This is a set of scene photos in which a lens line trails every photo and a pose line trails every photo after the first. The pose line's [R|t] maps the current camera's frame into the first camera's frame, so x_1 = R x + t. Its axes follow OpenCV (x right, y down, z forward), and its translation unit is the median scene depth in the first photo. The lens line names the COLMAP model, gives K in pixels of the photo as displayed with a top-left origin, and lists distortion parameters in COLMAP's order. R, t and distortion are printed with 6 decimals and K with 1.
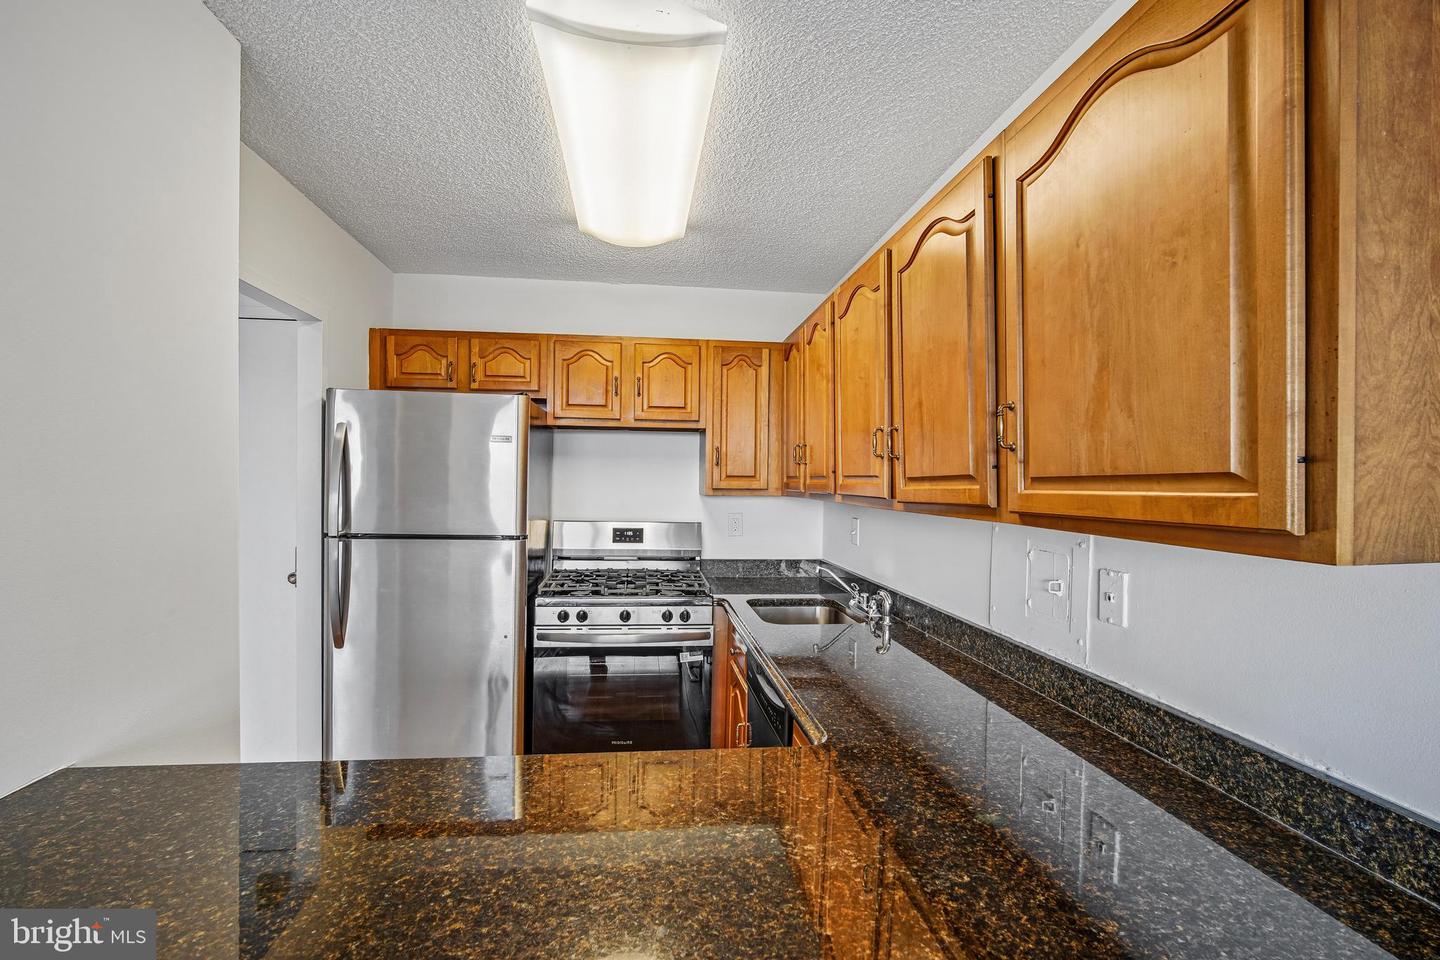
lens RADIAL K [[640.8, 0, 715.2], [0, 640.8, 484.5], [0, 0, 1]] dist [-0.010553, 0.000244]
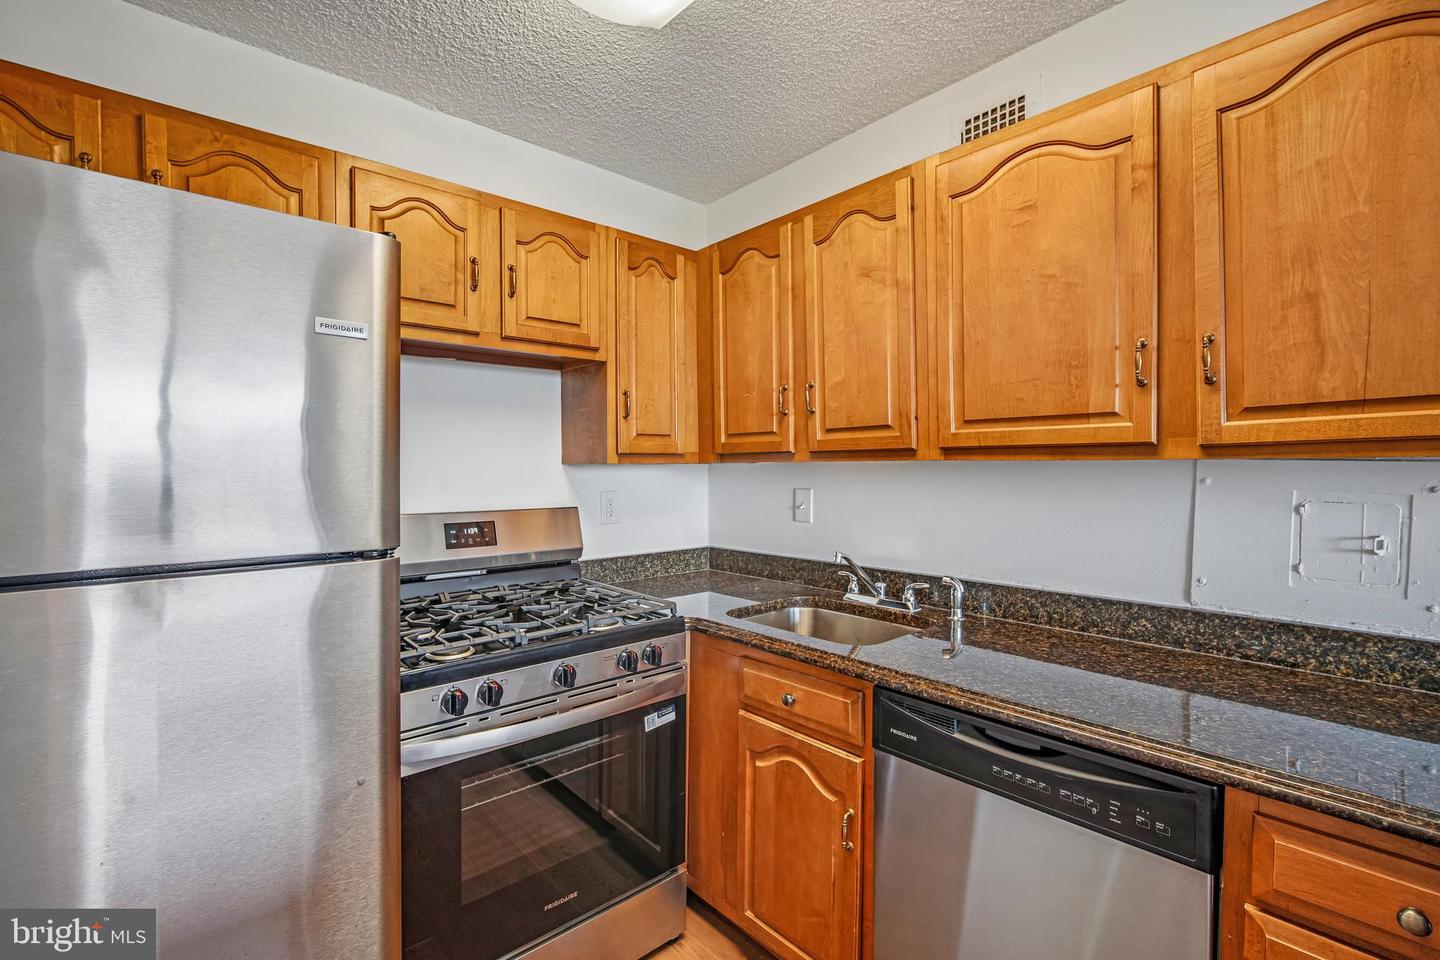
lens RADIAL K [[640.8, 0, 718.2], [0, 640.8, 472.5], [0, 0, 1]] dist [-0.010553, 0.000244]
pose [[0.821484, -0.026463, 0.569617, -0.299261], [0.021722, 0.999650, 0.015114, 0.018795], [-0.569818, -0.000043, 0.821771, 0.401631]]
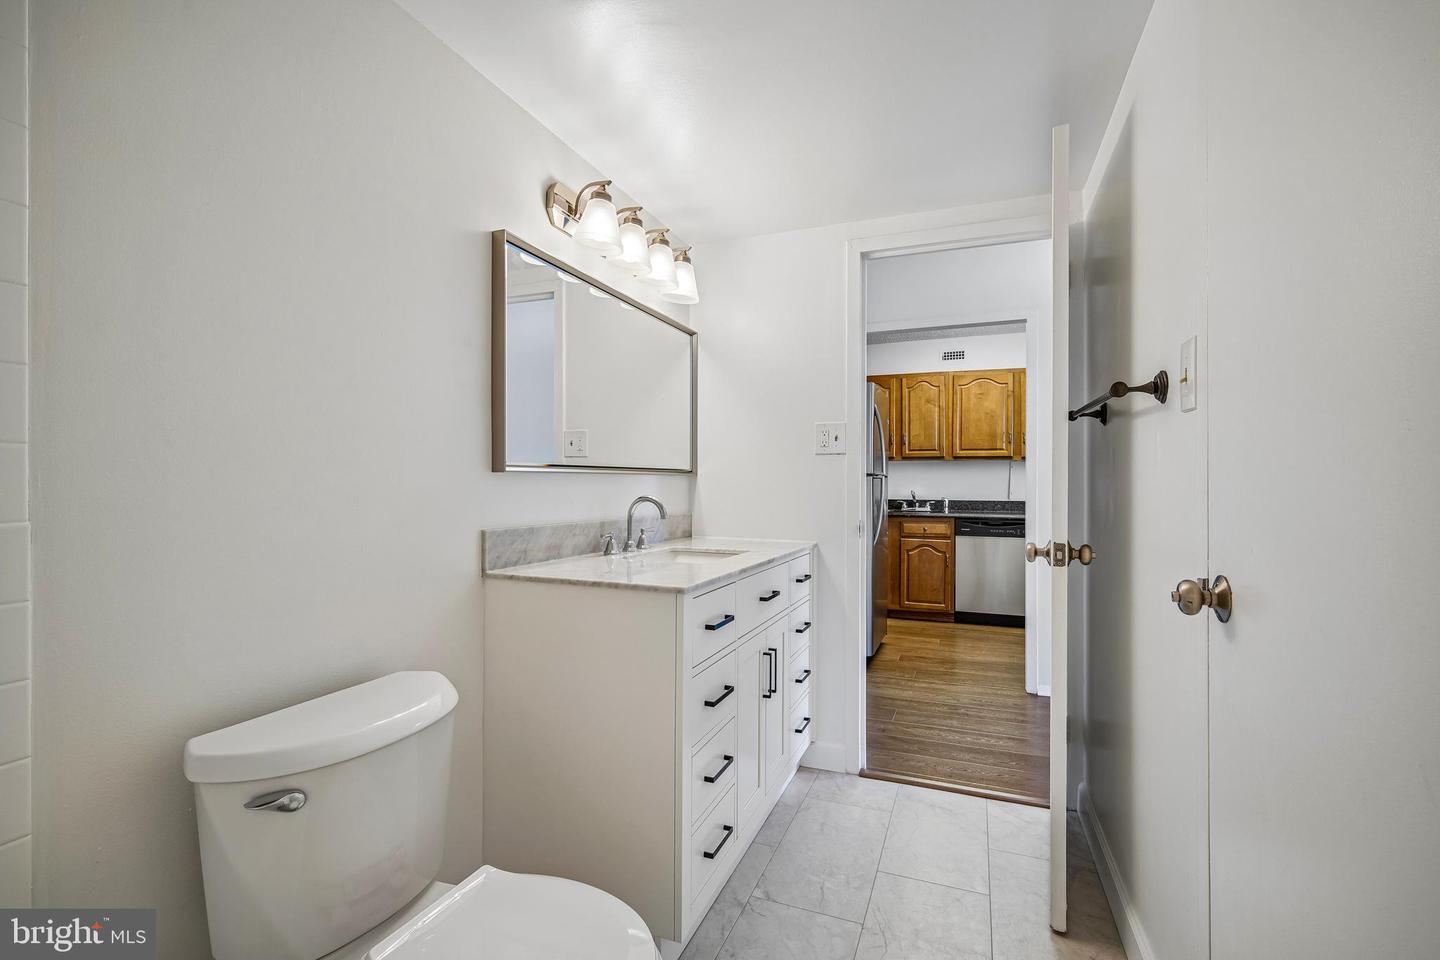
lens RADIAL K [[640.8, 0, 723.5], [0, 640.8, 476.9], [0, 0, 1]] dist [-0.010553, 0.000244]
pose [[0.469682, -0.006411, 0.882812, -1.691256], [0.005039, 0.999977, 0.004581, 0.054108], [-0.882821, 0.002297, 0.469703, 0.454807]]
